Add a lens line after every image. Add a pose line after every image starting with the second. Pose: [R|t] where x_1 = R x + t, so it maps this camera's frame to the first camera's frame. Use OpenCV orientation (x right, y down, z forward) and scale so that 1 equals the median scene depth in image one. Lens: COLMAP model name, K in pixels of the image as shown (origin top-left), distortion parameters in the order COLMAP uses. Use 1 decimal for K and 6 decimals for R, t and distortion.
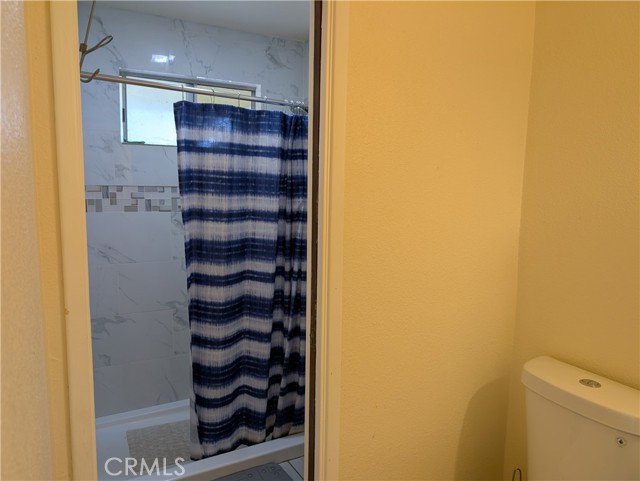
lens RADIAL K [[461.7, 0, 316.5], [0, 461.7, 240.9], [0, 0, 1]] dist [0.018140, -0.016309]
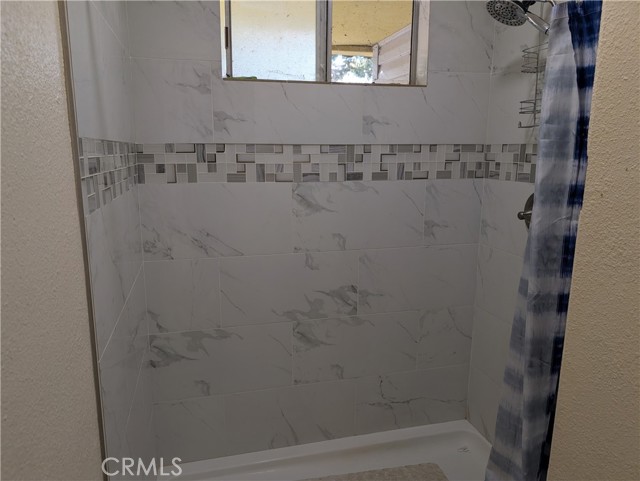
lens RADIAL K [[461.7, 0, 321.0], [0, 461.7, 239.8], [0, 0, 1]] dist [0.018140, -0.016309]
pose [[0.970953, 0.033454, -0.236919, -0.114503], [-0.017544, 0.997466, 0.068950, -0.027411], [0.238626, -0.062791, 0.969080, 0.361893]]
